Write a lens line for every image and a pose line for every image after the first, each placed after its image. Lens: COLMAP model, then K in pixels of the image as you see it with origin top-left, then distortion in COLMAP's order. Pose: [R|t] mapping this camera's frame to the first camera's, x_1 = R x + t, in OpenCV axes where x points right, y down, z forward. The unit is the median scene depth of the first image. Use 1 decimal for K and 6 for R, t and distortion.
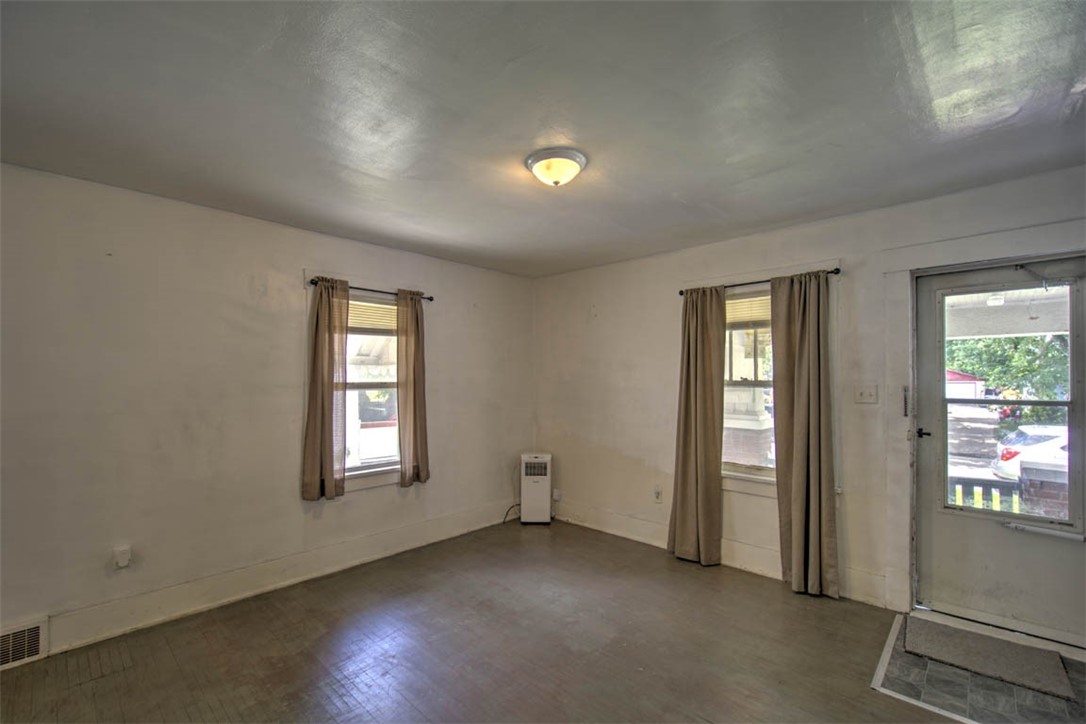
lens RADIAL K [[462.8, 0, 541.4], [0, 462.8, 377.1], [0, 0, 1]] dist [0.001621, 0.000387]
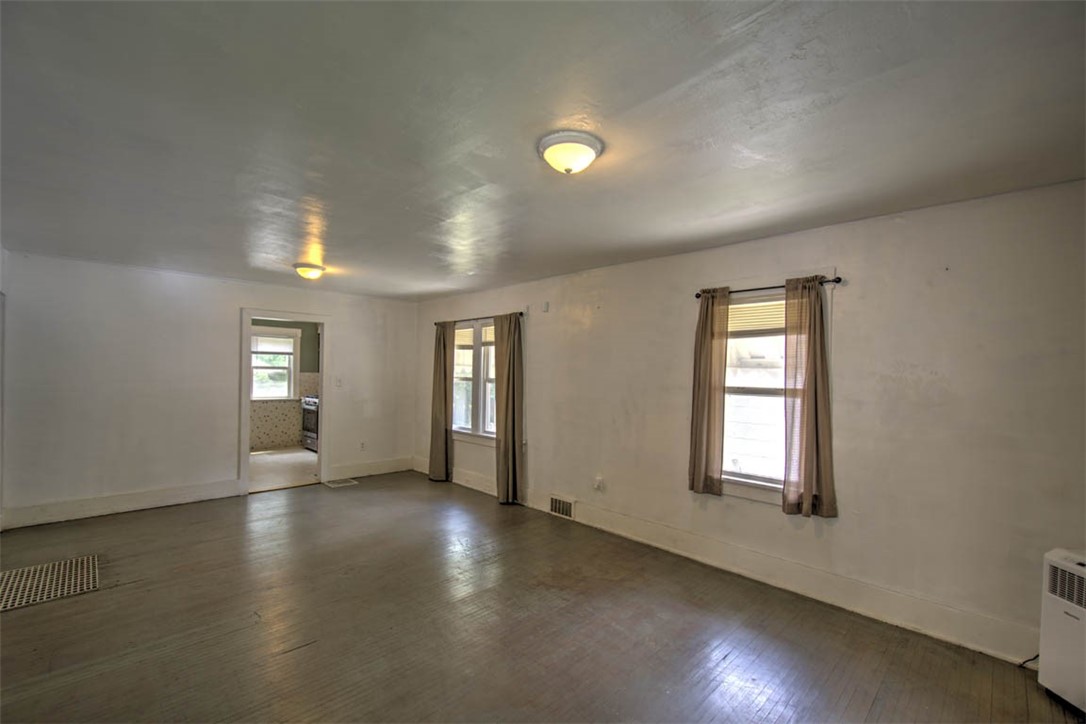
lens RADIAL K [[467.7, 0, 538.4], [0, 467.7, 376.7], [0, 0, 1]] dist [0.000311, 0.000234]
pose [[-0.033046, 0.005565, -0.999438, 0.619784], [-0.018234, 0.999815, 0.006170, -0.008873], [0.999287, 0.018427, -0.032938, 0.621737]]
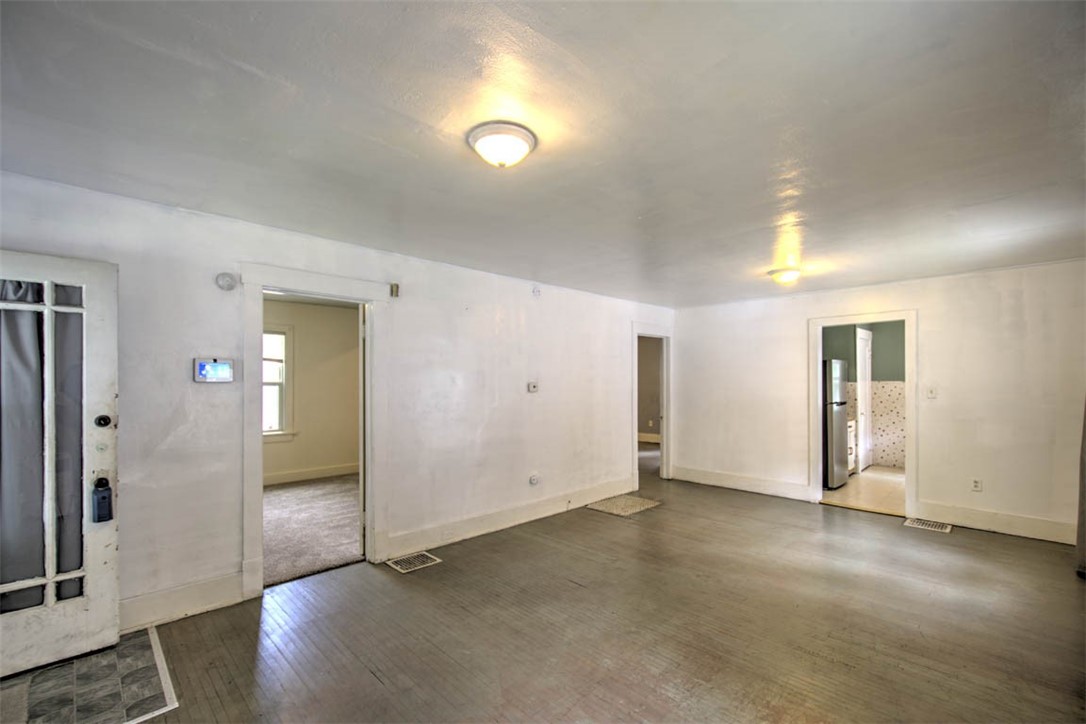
lens RADIAL K [[462.8, 0, 541.4], [0, 462.8, 377.1], [0, 0, 1]] dist [0.001621, 0.000387]
pose [[-0.999468, 0.001275, 0.032584, -0.046365], [0.001103, 0.999985, -0.005280, -0.004860], [-0.032590, -0.005241, -0.999455, 1.205394]]
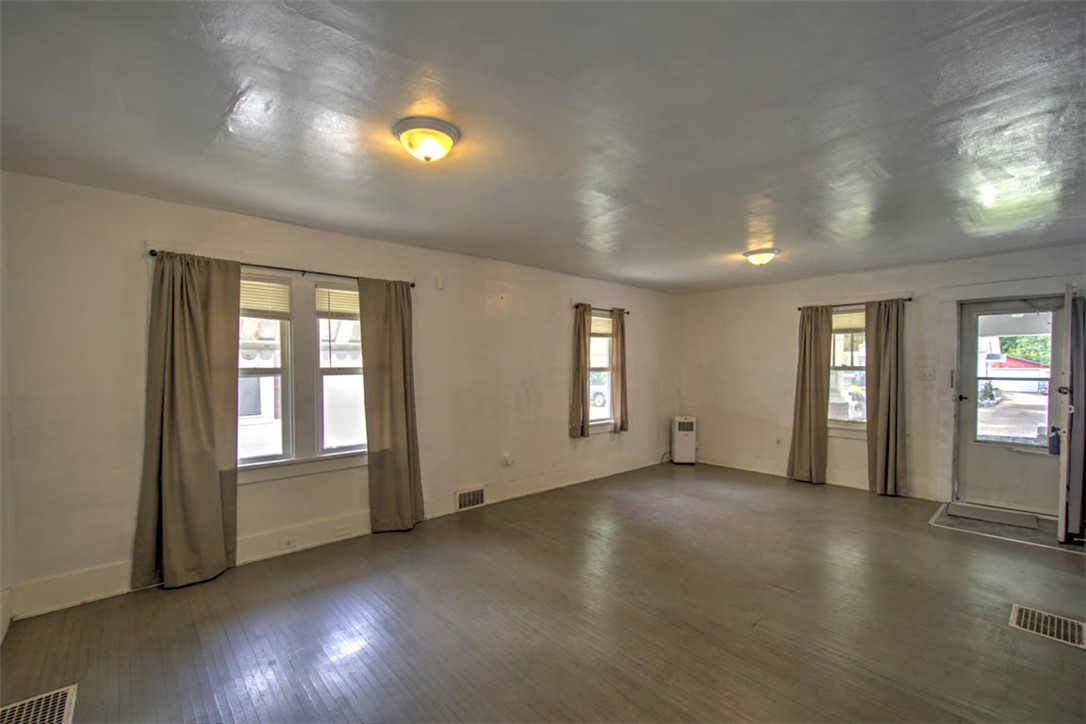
lens RADIAL K [[467.7, 0, 538.4], [0, 467.7, 376.7], [0, 0, 1]] dist [0.000311, 0.000234]
pose [[0.997243, 0.003211, -0.074129, -0.479485], [-0.001096, 0.999591, 0.028560, -0.001626], [0.074191, -0.028400, 0.996840, -0.658518]]
